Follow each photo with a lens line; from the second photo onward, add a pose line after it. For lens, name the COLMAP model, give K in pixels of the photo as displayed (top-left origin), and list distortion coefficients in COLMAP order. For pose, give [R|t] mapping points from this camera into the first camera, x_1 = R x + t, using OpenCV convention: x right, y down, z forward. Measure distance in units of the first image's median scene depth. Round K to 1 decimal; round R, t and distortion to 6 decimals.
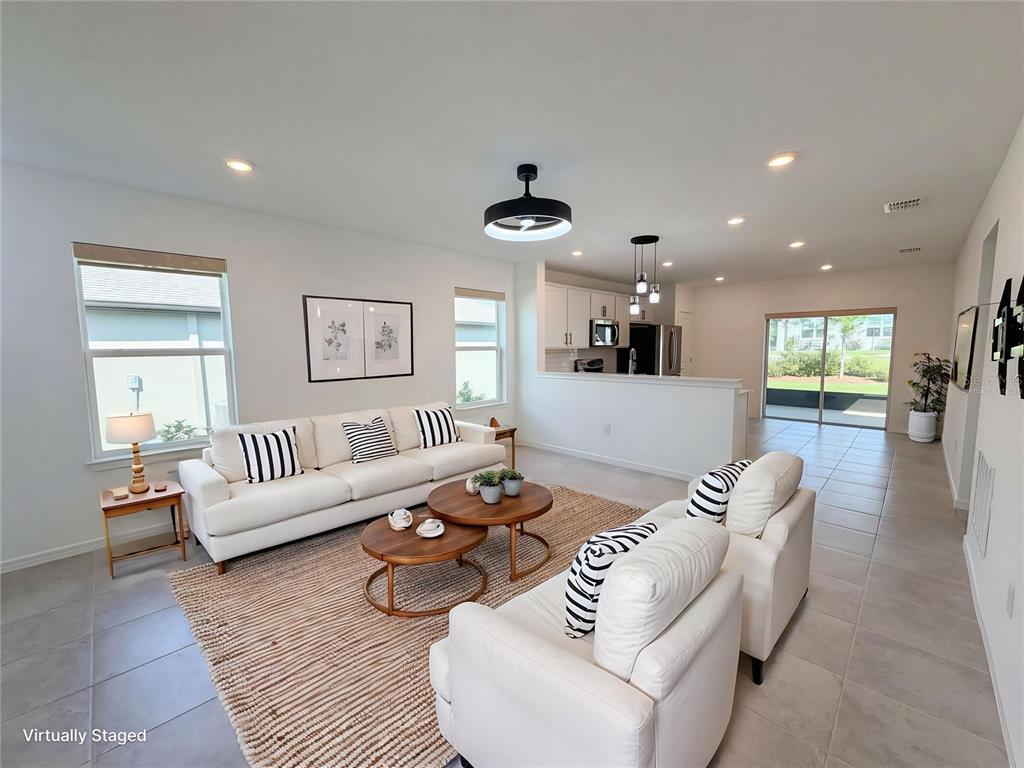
lens RADIAL K [[407.1, 0, 508.9], [0, 407.1, 384.8], [0, 0, 1]] dist [-0.000317, -0.000078]
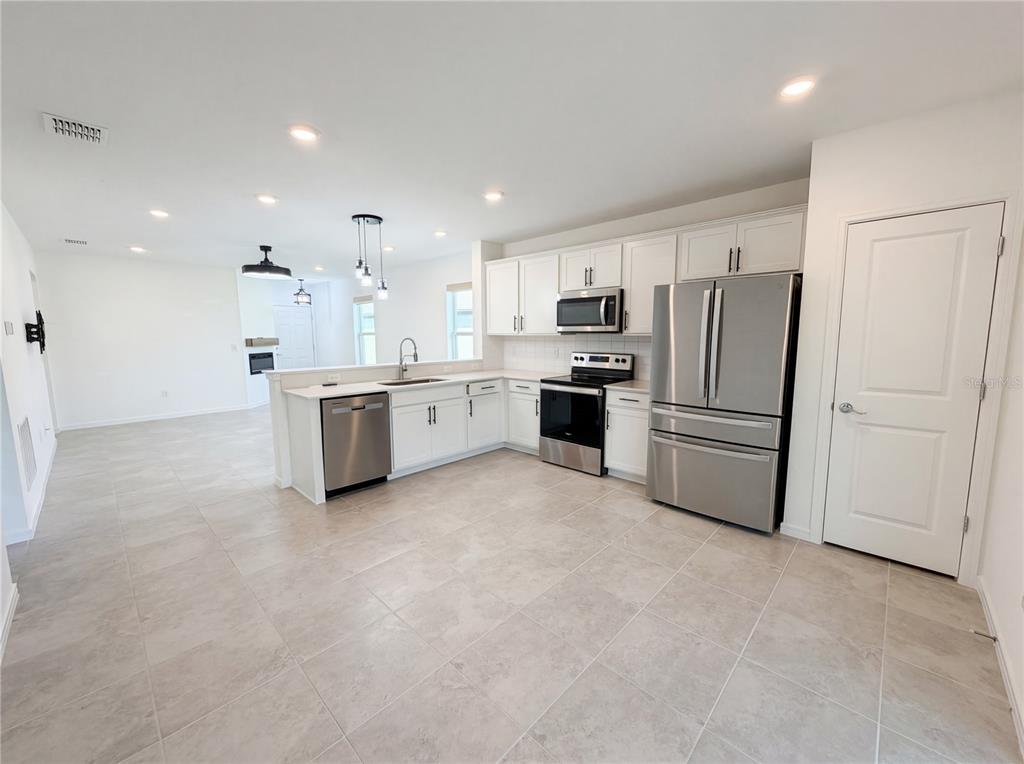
lens RADIAL K [[407.1, 0, 508.9], [0, 407.1, 382.8], [0, 0, 1]] dist [-0.000317, -0.000078]
pose [[0.015750, 0.133575, -0.990914, 1.762385], [-0.087956, 0.987380, 0.131700, -0.186322], [0.996000, 0.085083, 0.027300, 1.785431]]
